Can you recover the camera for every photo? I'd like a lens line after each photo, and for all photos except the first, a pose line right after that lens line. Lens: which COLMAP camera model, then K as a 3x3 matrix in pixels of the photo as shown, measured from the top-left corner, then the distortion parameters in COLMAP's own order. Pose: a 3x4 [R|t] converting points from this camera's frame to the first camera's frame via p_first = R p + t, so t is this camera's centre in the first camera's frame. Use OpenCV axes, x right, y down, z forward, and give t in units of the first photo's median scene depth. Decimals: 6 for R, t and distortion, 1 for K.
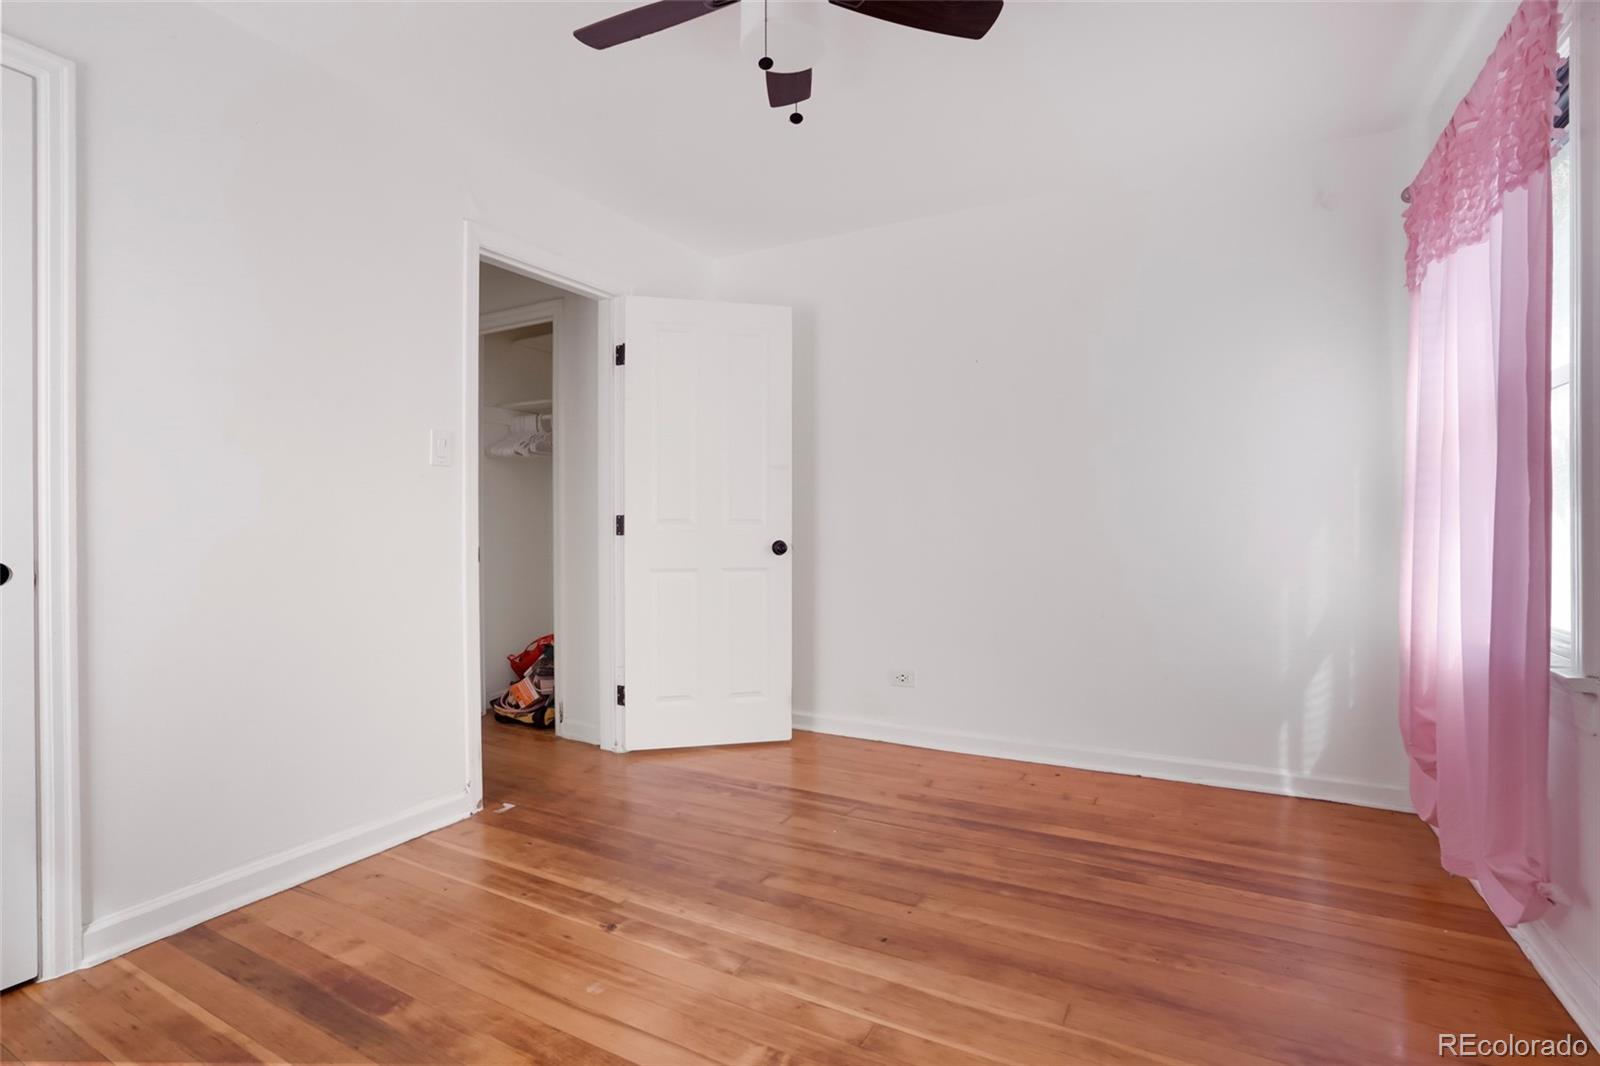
lens RADIAL K [[810.7, 0, 800.0], [0, 810.7, 533.0], [0, 0, 1]] dist [-0.059559, 0.024199]
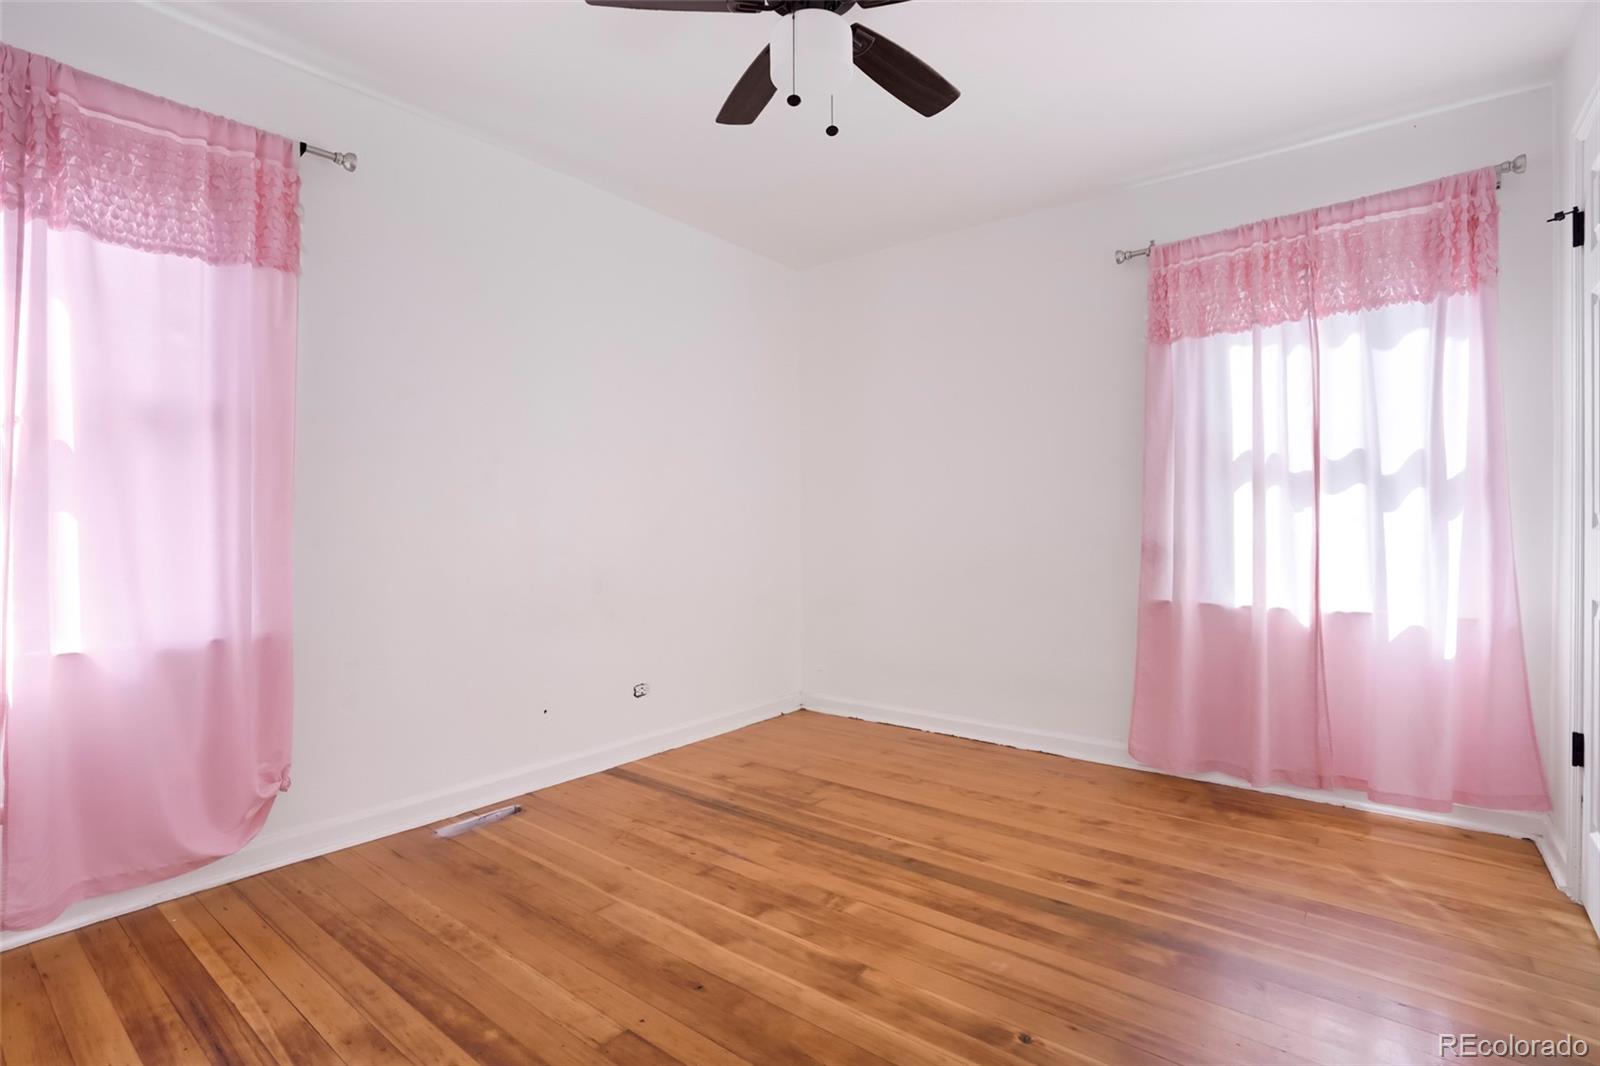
lens RADIAL K [[763.7, 0, 799.5], [0, 763.7, 520.9], [0, 0, 1]] dist [-0.000525, 0.000327]
pose [[-0.987354, 0.001006, 0.158525, -0.148486], [0.002043, 0.999978, 0.006379, -0.018618], [-0.158515, 0.006622, -0.987334, 1.918667]]
